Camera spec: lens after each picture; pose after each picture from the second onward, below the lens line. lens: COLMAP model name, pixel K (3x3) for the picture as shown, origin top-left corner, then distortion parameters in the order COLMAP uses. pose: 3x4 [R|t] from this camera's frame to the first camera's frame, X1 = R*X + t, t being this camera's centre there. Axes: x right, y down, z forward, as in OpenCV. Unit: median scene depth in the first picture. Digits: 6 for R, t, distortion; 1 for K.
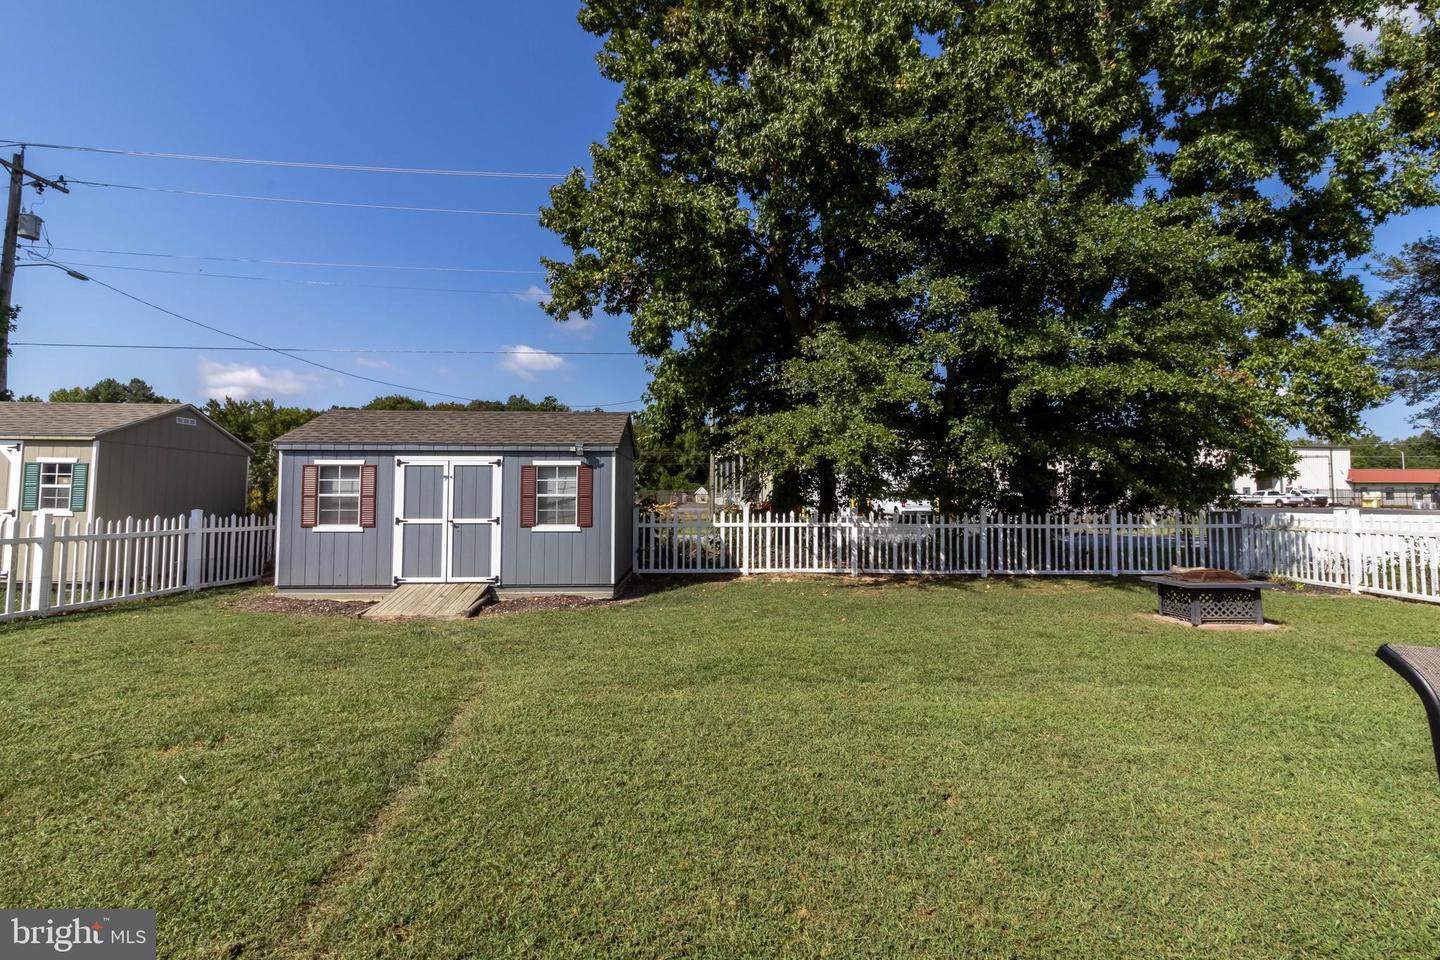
lens RADIAL K [[635.0, 0, 724.8], [0, 635.0, 465.6], [0, 0, 1]] dist [-0.000502, 0.000058]
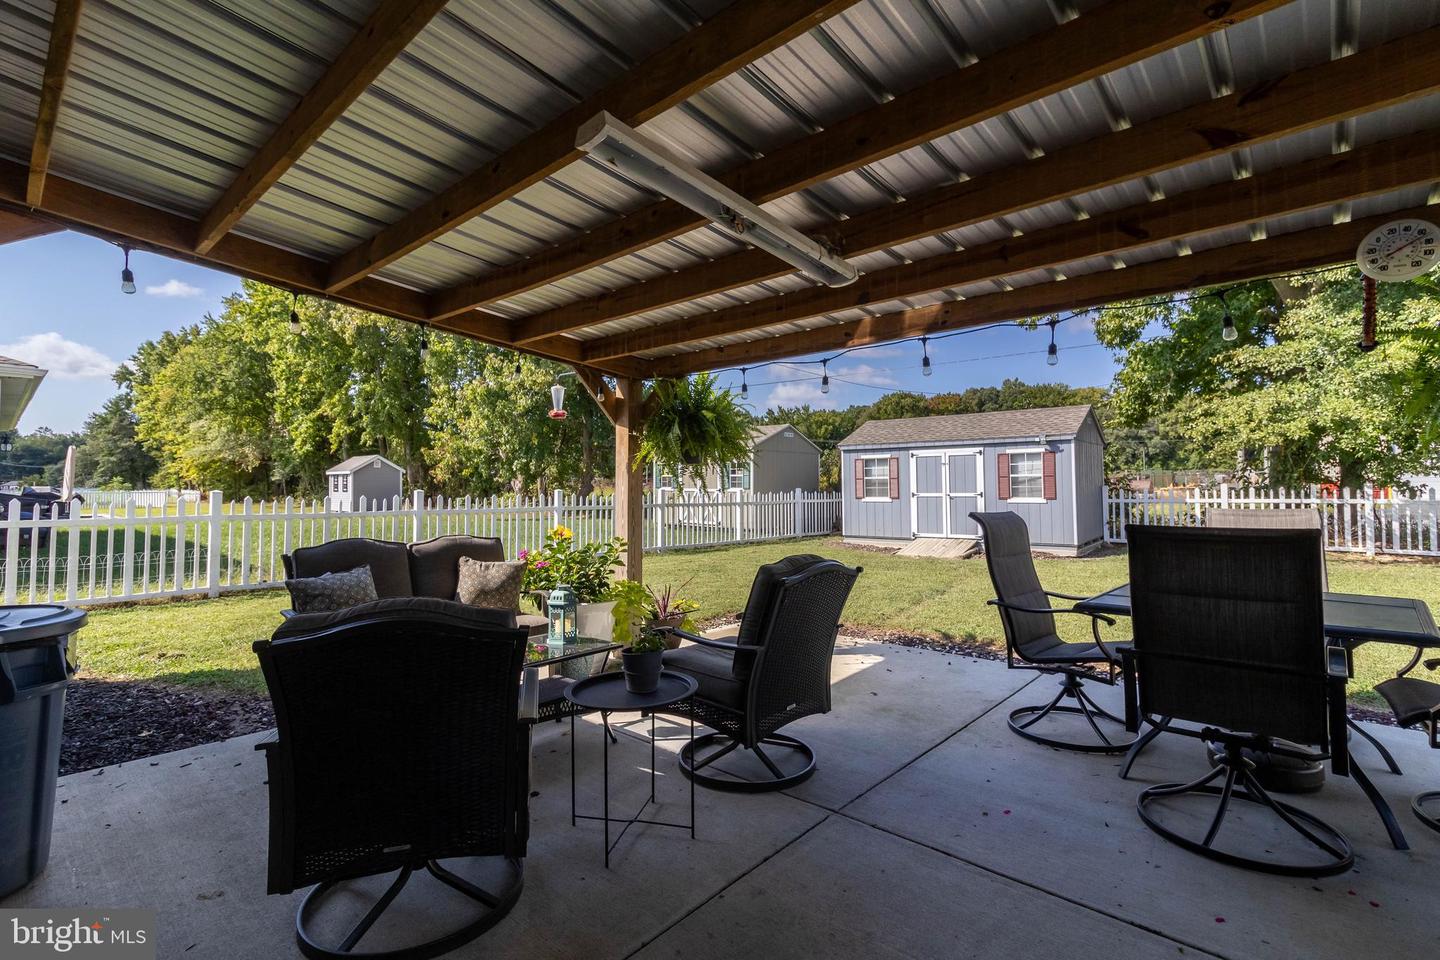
lens RADIAL K [[635.0, 0, 724.8], [0, 635.0, 465.6], [0, 0, 1]] dist [-0.000502, 0.000058]
pose [[0.731304, -0.029241, -0.681425, 0.167891], [0.045934, 0.998924, 0.006430, -0.009713], [0.680503, -0.036003, 0.731860, -0.366393]]
